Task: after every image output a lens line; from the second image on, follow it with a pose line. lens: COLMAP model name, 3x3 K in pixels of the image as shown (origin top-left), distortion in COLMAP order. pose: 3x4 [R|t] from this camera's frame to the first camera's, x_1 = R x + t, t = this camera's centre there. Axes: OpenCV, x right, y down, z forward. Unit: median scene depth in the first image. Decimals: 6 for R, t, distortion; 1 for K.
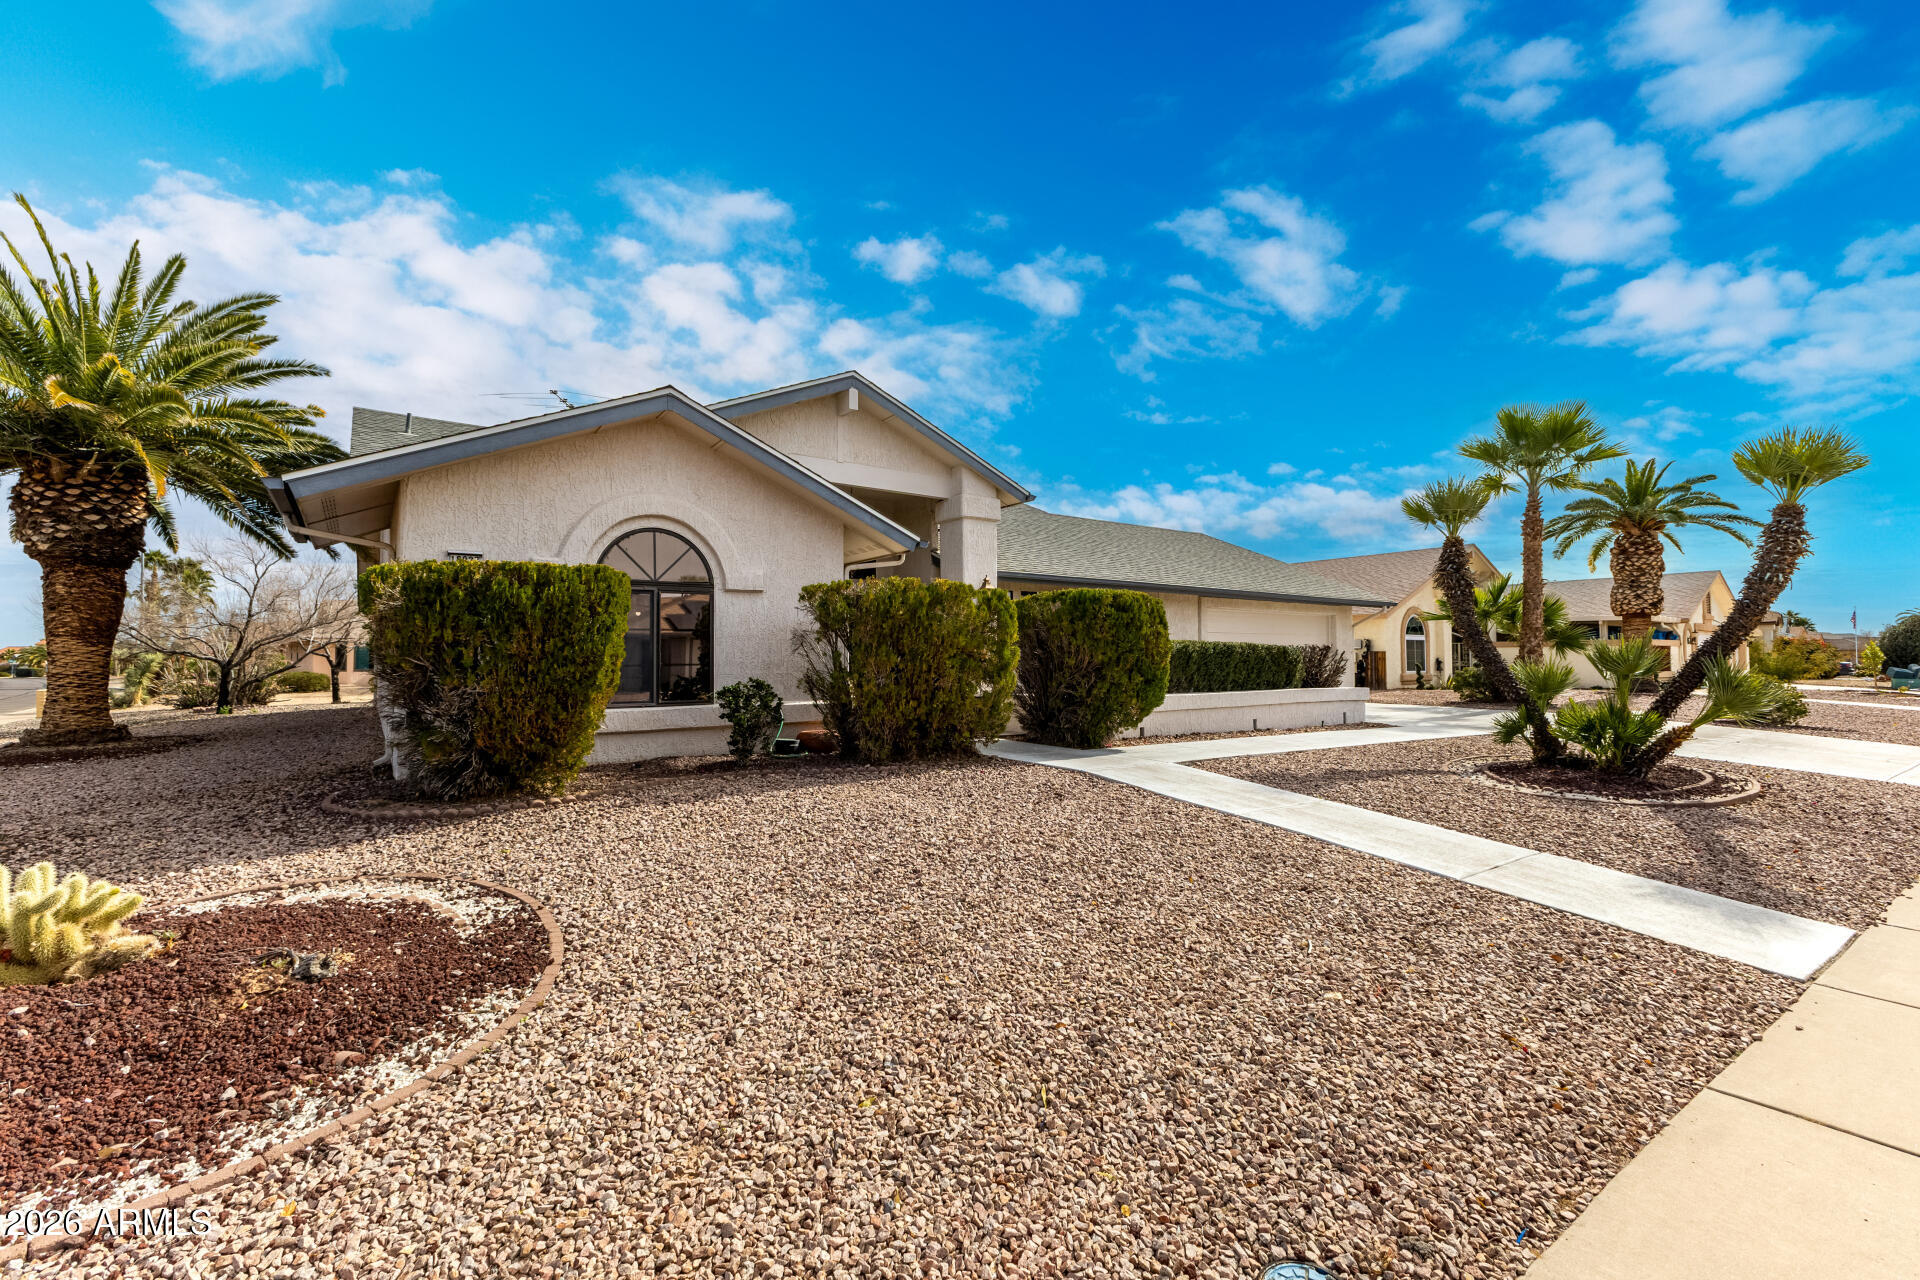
lens RADIAL K [[826.4, 0, 958.5], [0, 826.4, 634.8], [0, 0, 1]] dist [0.017742, -0.005045]
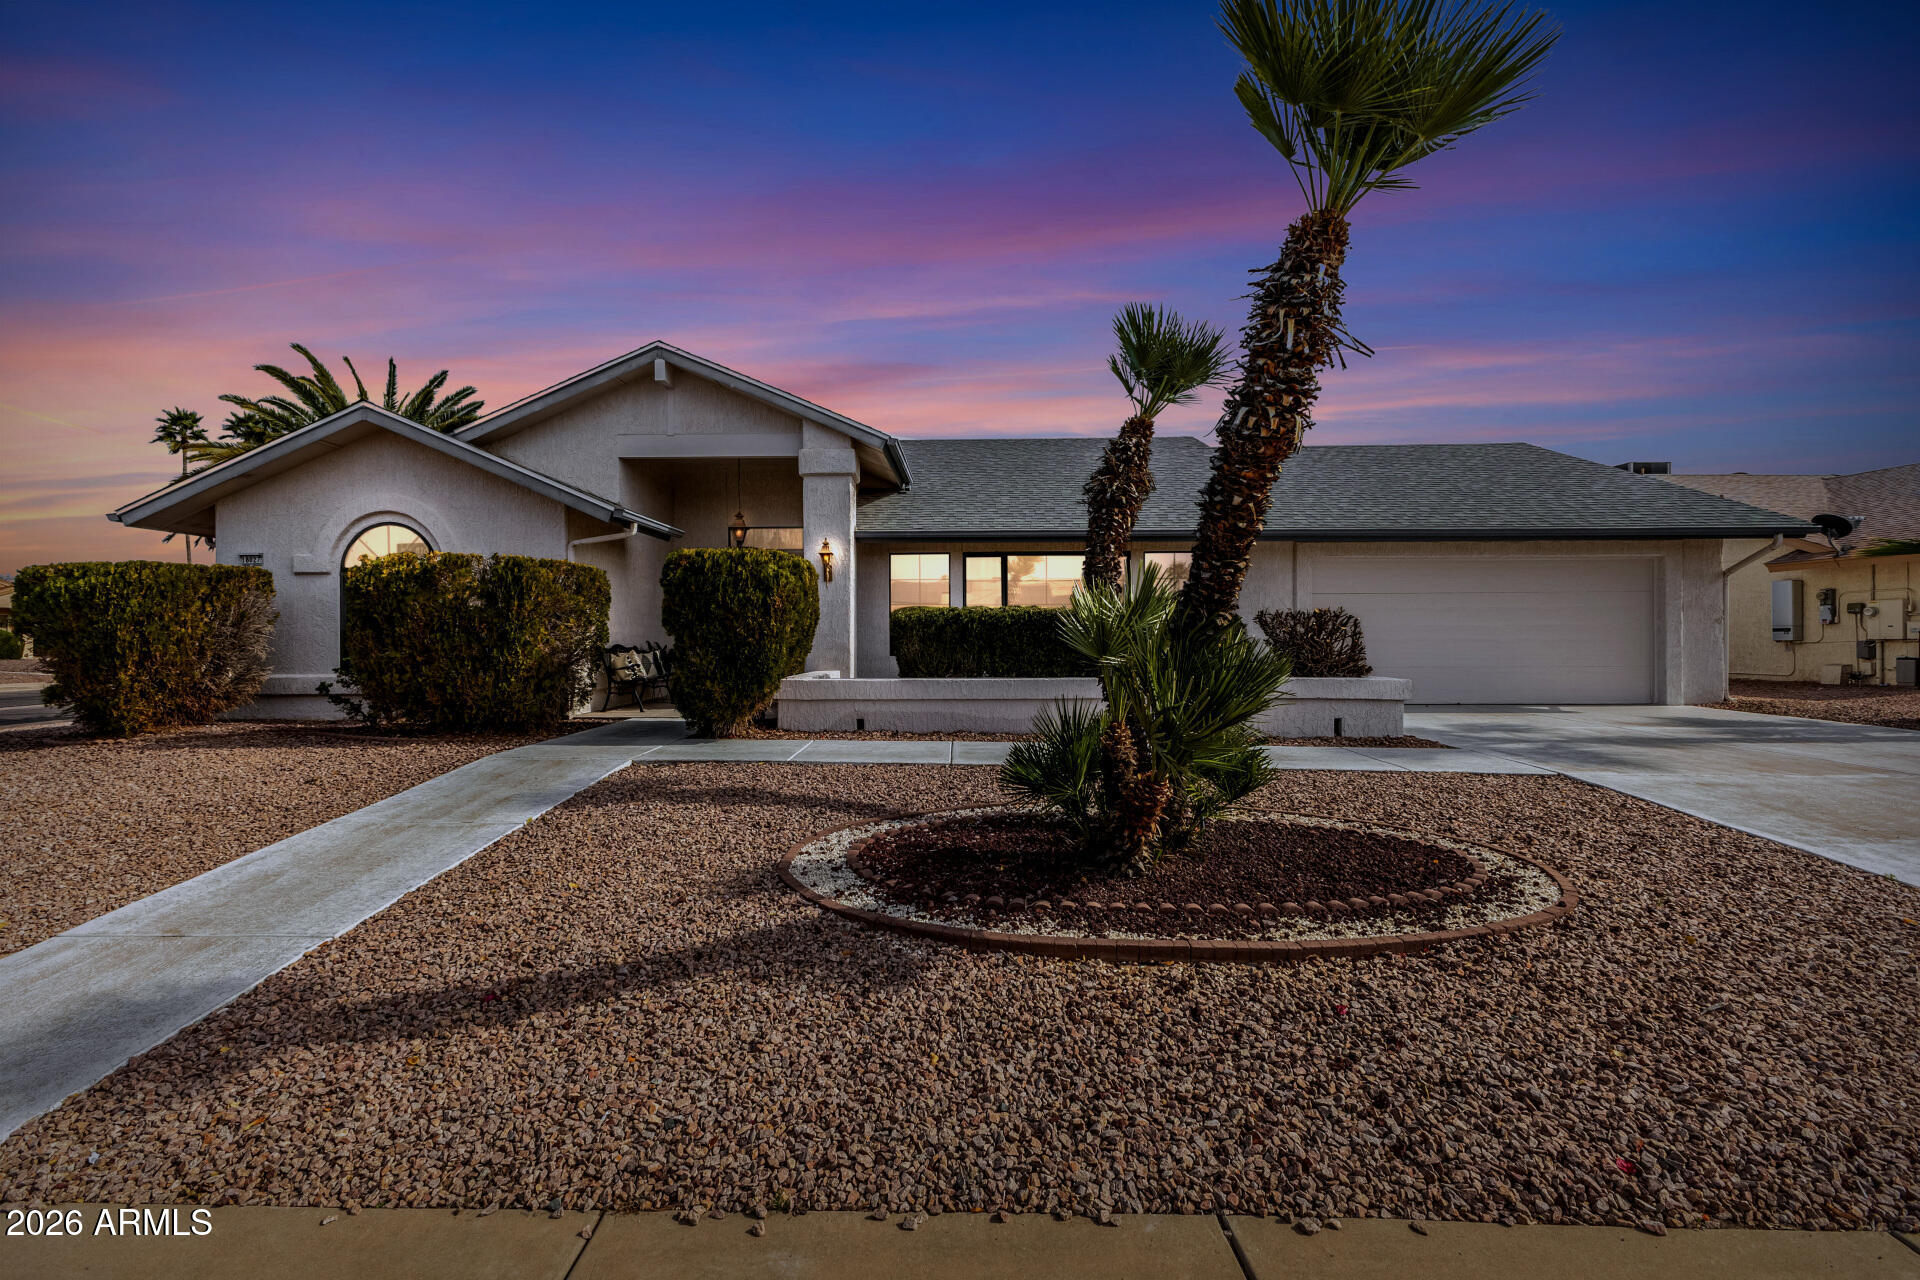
lens RADIAL K [[826.4, 0, 958.5], [0, 826.4, 634.8], [0, 0, 1]] dist [0.017742, -0.005045]
pose [[0.792732, 0.005505, -0.609546, 0.769559], [0.016501, 0.999399, 0.030487, 0.008060], [0.609347, -0.034226, 0.792164, 0.420745]]
